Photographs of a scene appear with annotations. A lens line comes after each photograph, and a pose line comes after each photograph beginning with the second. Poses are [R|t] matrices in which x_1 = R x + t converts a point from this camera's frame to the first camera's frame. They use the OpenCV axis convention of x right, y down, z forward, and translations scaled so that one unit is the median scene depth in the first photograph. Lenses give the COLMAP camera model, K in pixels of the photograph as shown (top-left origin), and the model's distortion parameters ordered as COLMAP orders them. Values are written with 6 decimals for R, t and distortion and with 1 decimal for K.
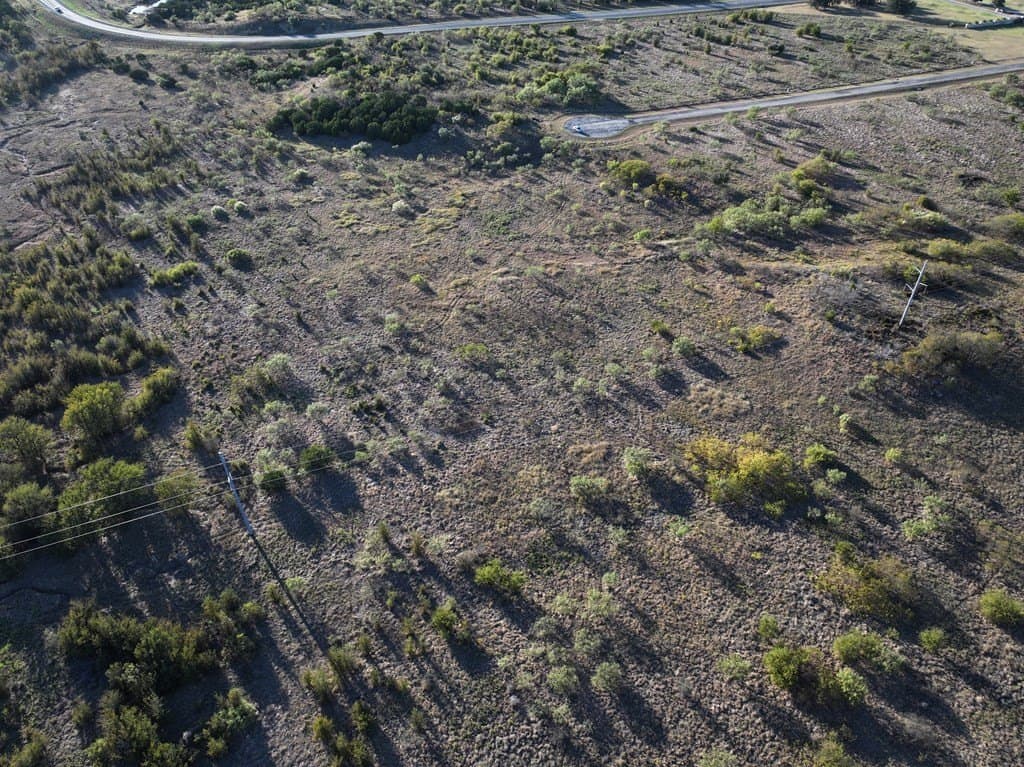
lens RADIAL K [[717.1, 0, 512.7], [0, 717.1, 382.0], [0, 0, 1]] dist [-0.004055, 0.018923]
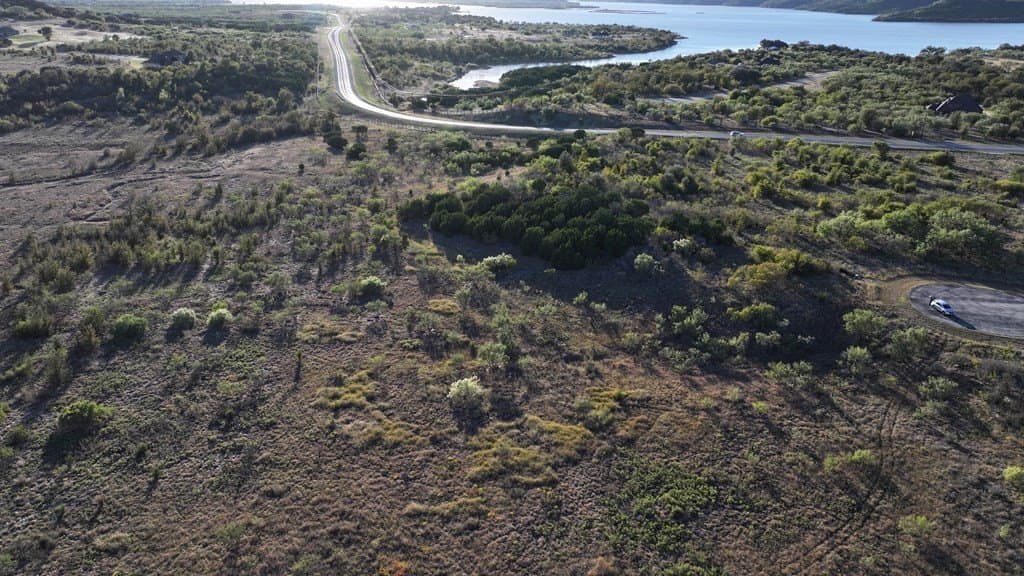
lens RADIAL K [[715.6, 0, 513.5], [0, 715.6, 289.0], [0, 0, 1]] dist [-0.004028, 0.019527]
pose [[0.893554, 0.184860, -0.409130, 0.033712], [-0.300141, 0.923685, -0.238163, -0.186940], [0.333880, 0.335608, 0.880847, 0.543443]]
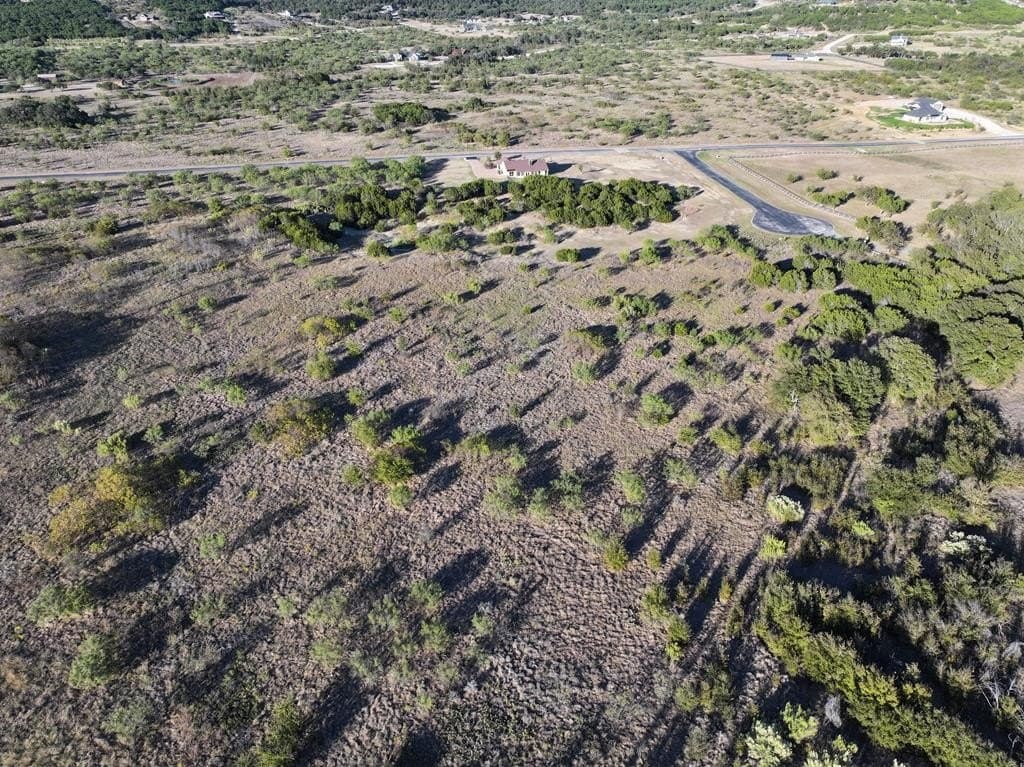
lens RADIAL K [[717.1, 0, 514.2], [0, 717.1, 382.5], [0, 0, 1]] dist [-0.004055, 0.018923]
pose [[-0.264932, -0.450016, 0.852817, -0.214023], [0.624460, 0.593840, 0.507351, -0.042889], [-0.734753, 0.666963, 0.123690, 0.276533]]
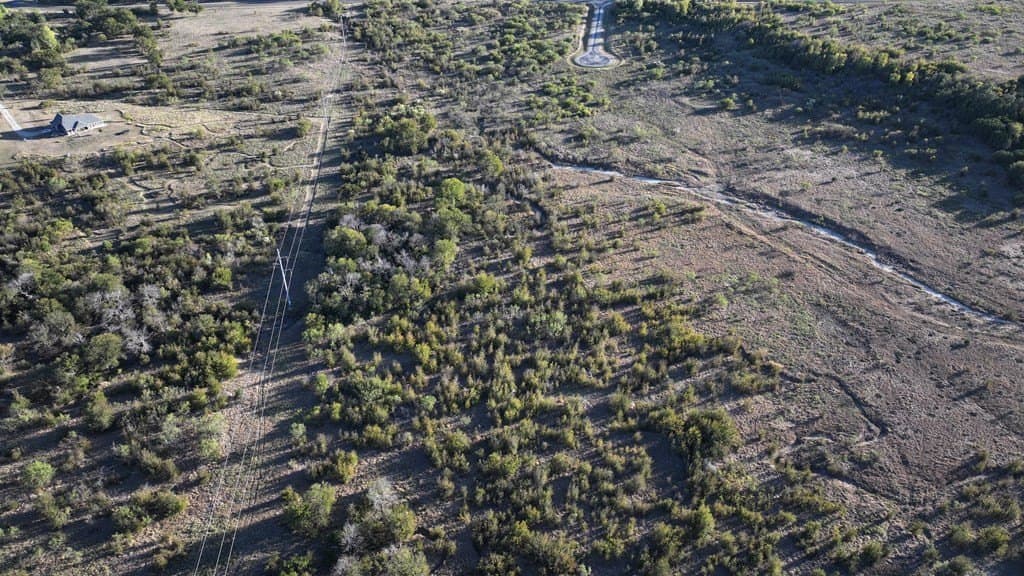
lens RADIAL K [[715.6, 0, 516.4], [0, 715.6, 285.4], [0, 0, 1]] dist [-0.004028, 0.019527]
pose [[-0.225508, 0.551853, -0.802872, -0.081402], [-0.620792, 0.553733, 0.554974, -0.453142], [0.750842, 0.623568, 0.217715, 0.368988]]
